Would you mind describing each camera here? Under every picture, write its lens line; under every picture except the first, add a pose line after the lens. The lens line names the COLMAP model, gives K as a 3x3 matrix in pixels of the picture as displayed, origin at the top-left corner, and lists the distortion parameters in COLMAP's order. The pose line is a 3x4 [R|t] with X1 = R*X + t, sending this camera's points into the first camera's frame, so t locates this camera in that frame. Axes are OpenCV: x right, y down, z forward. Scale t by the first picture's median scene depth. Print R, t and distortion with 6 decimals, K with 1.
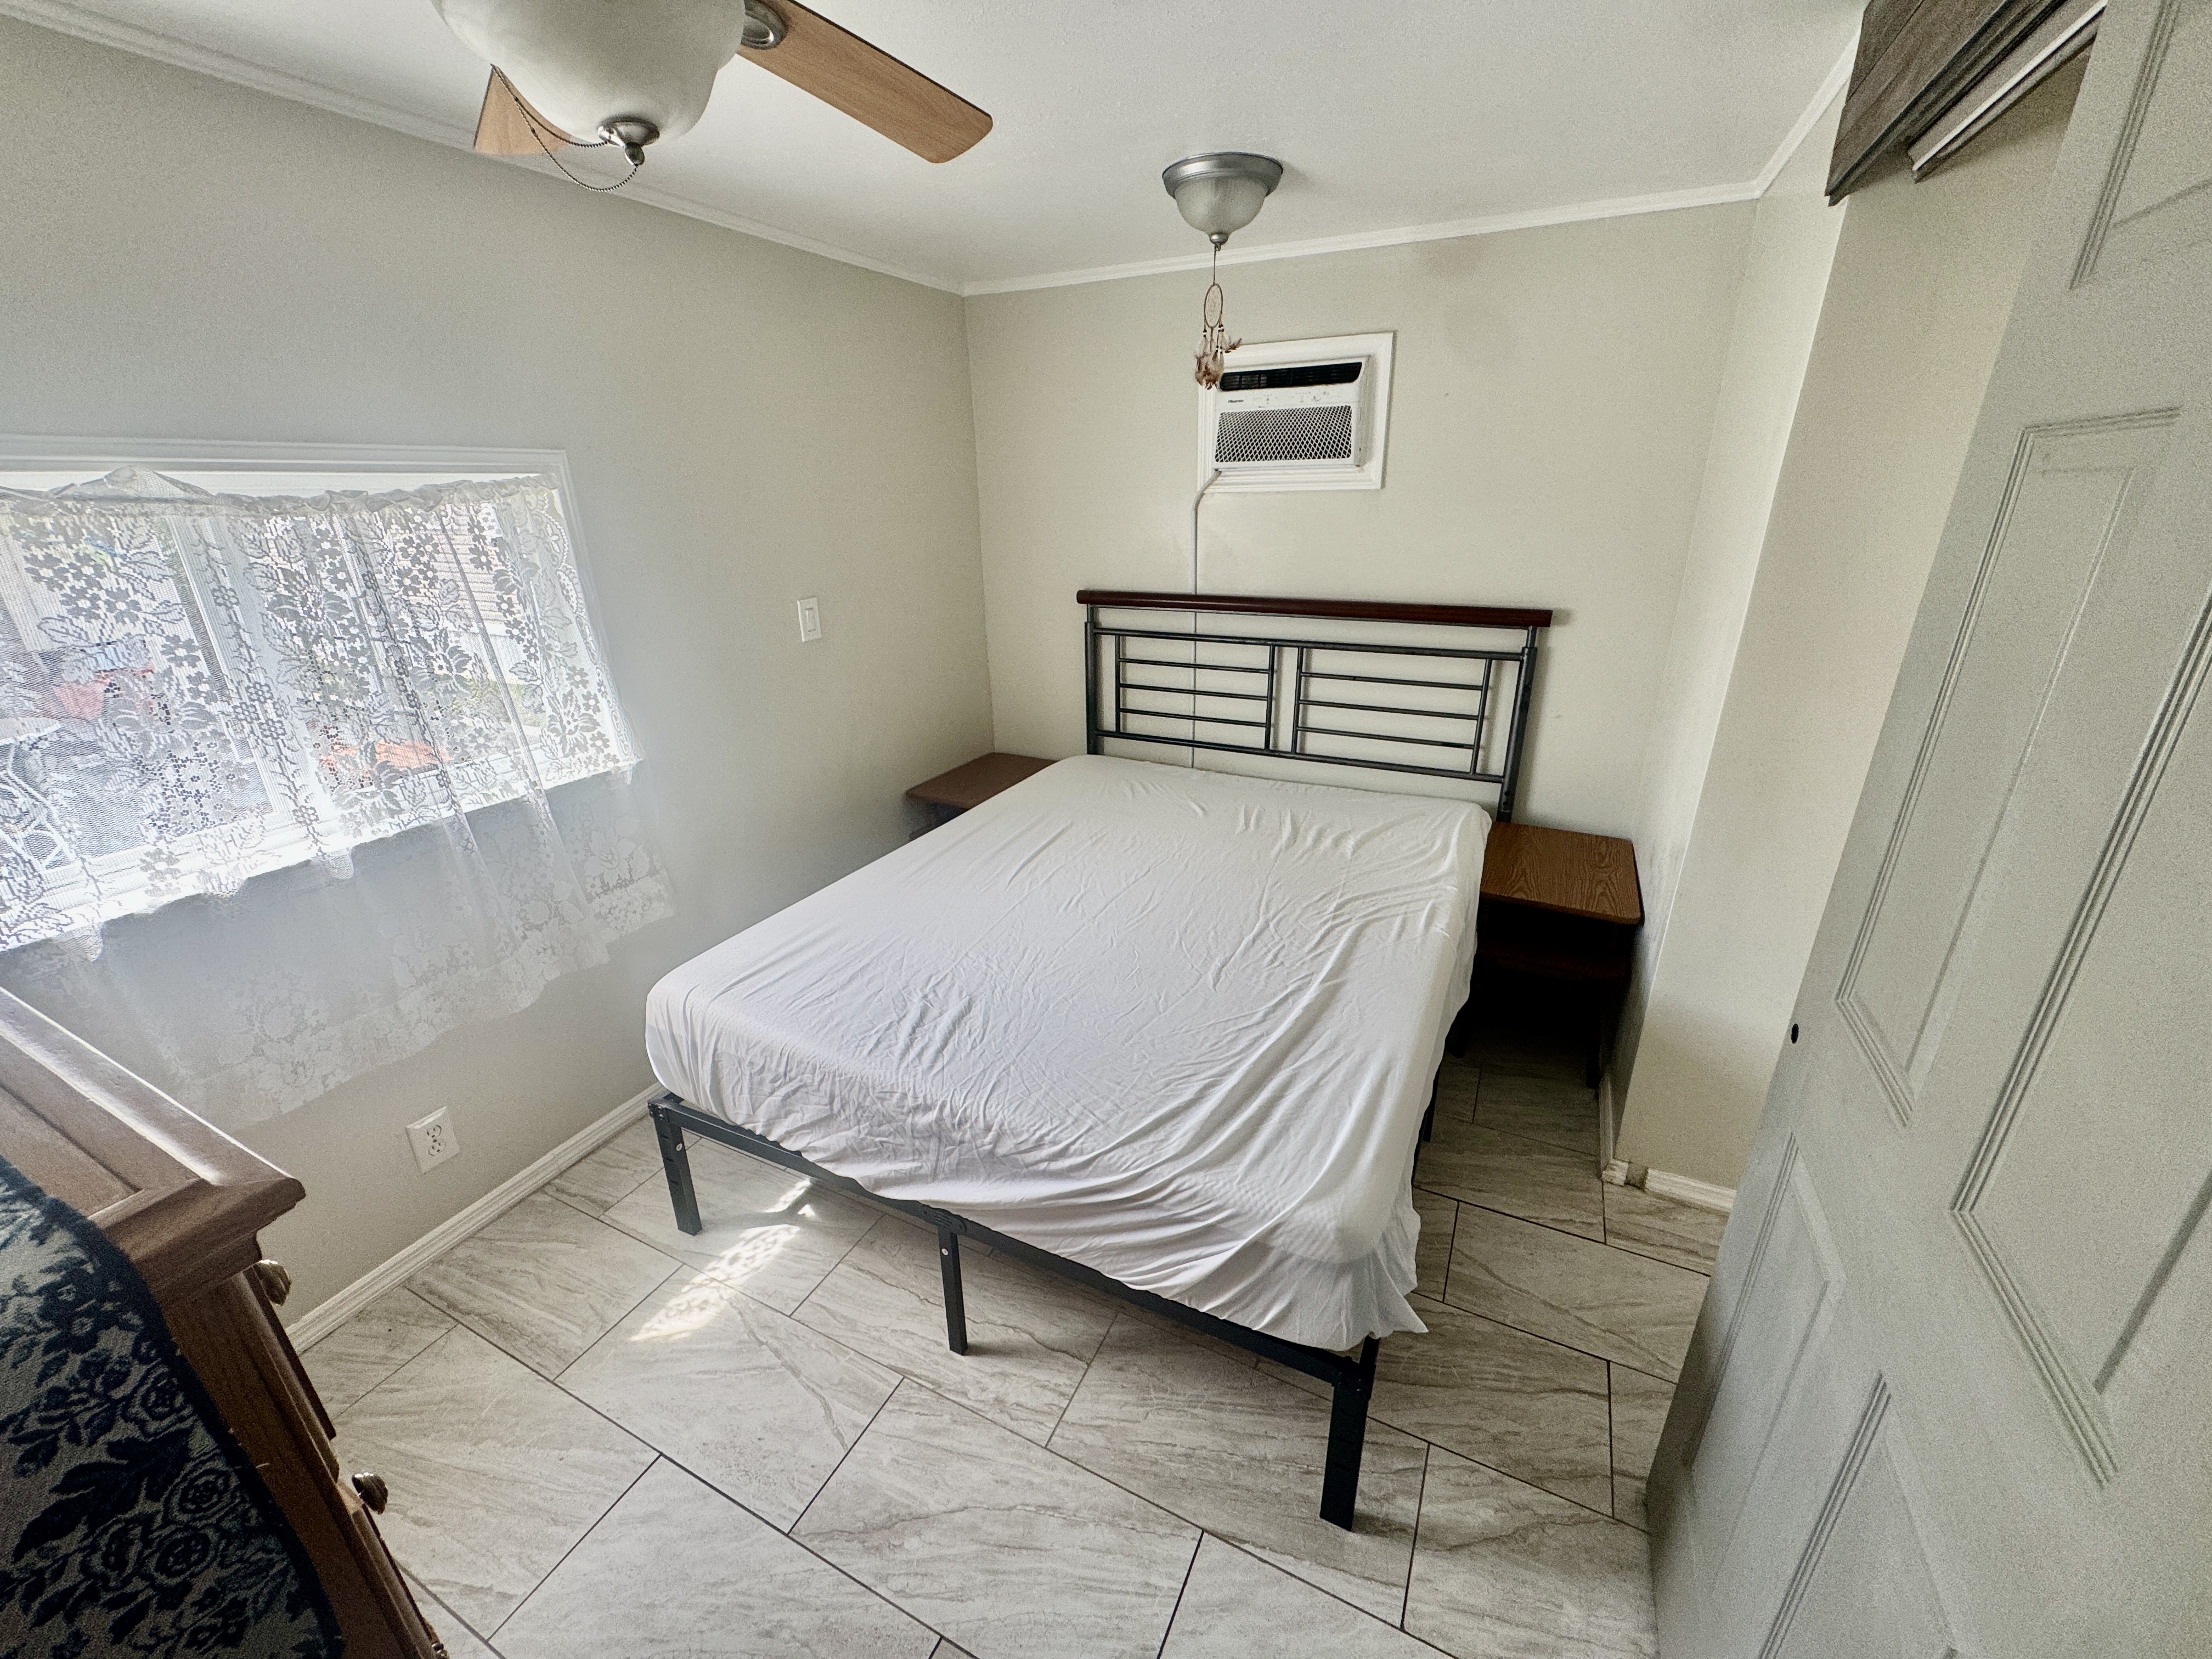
lens RADIAL K [[883.5, 0, 1106.5], [0, 883.5, 832.2], [0, 0, 1]] dist [-0.004553, -0.000018]
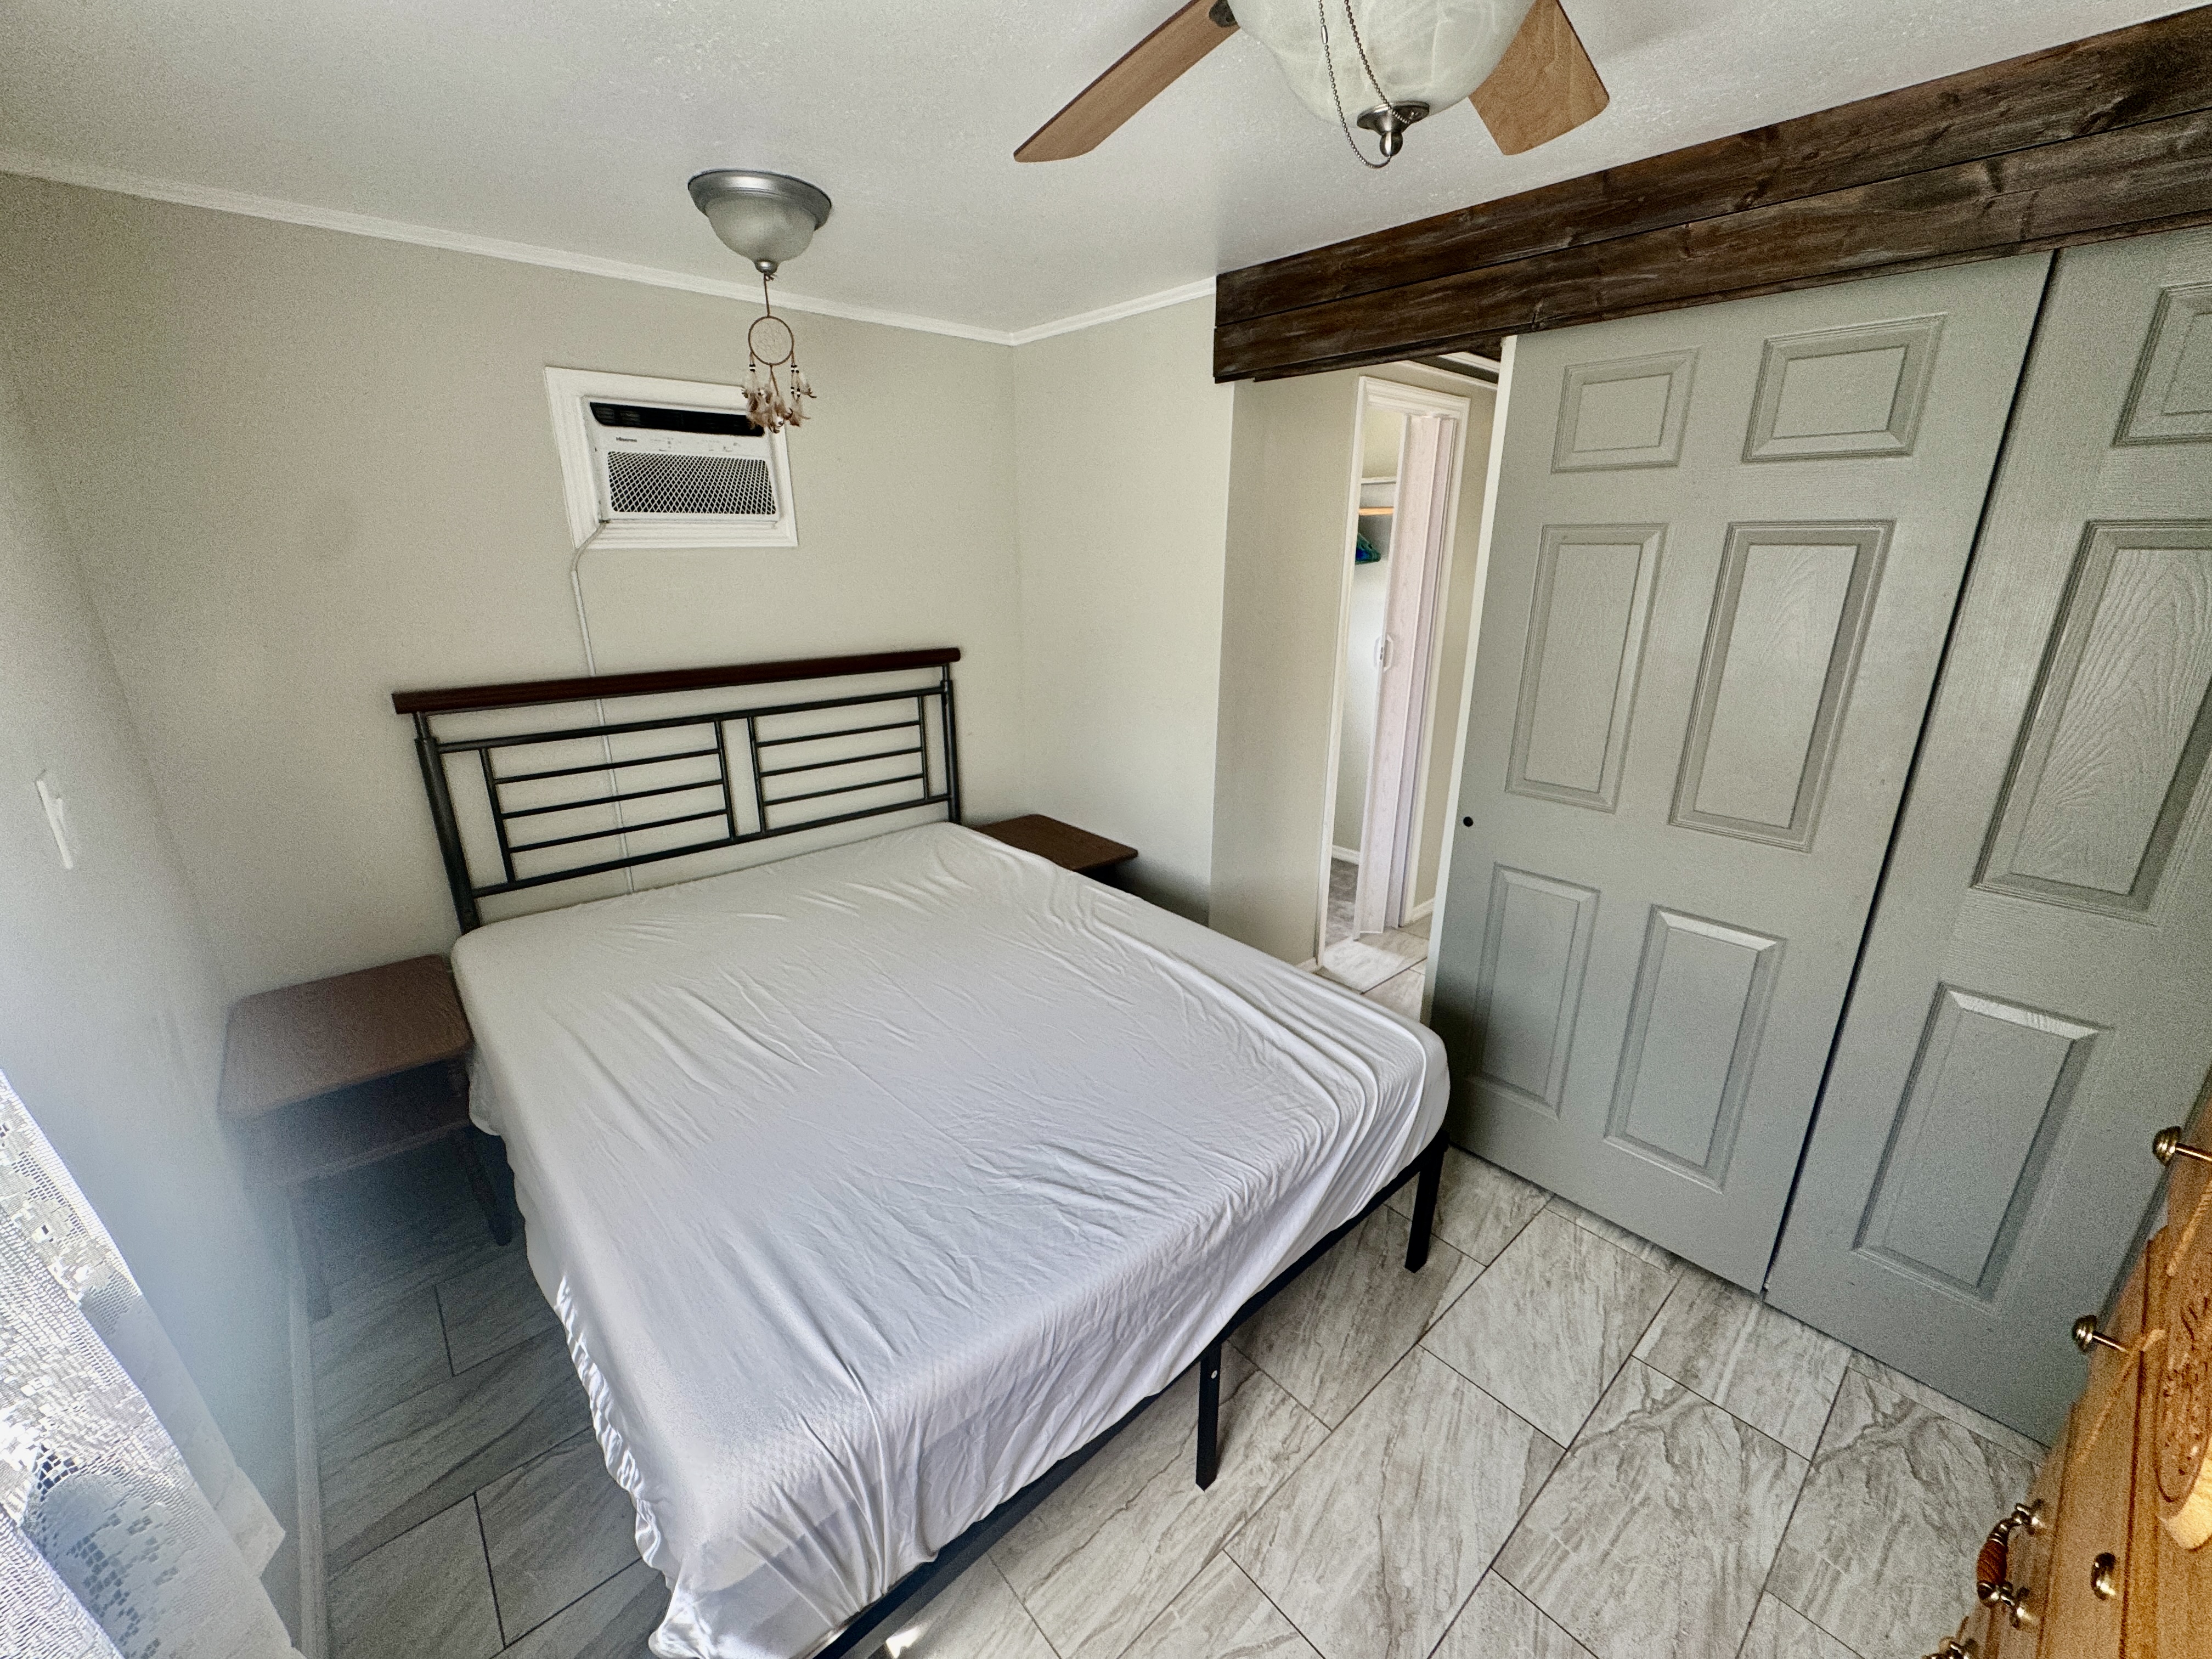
lens RADIAL K [[883.5, 0, 1112.6], [0, 883.5, 827.0], [0, 0, 1]] dist [-0.004553, -0.000018]
pose [[0.377708, -0.269521, 0.885830, -0.492109], [0.327231, 0.933816, 0.144594, -0.118266], [-0.866173, 0.235257, 0.440905, 0.319298]]
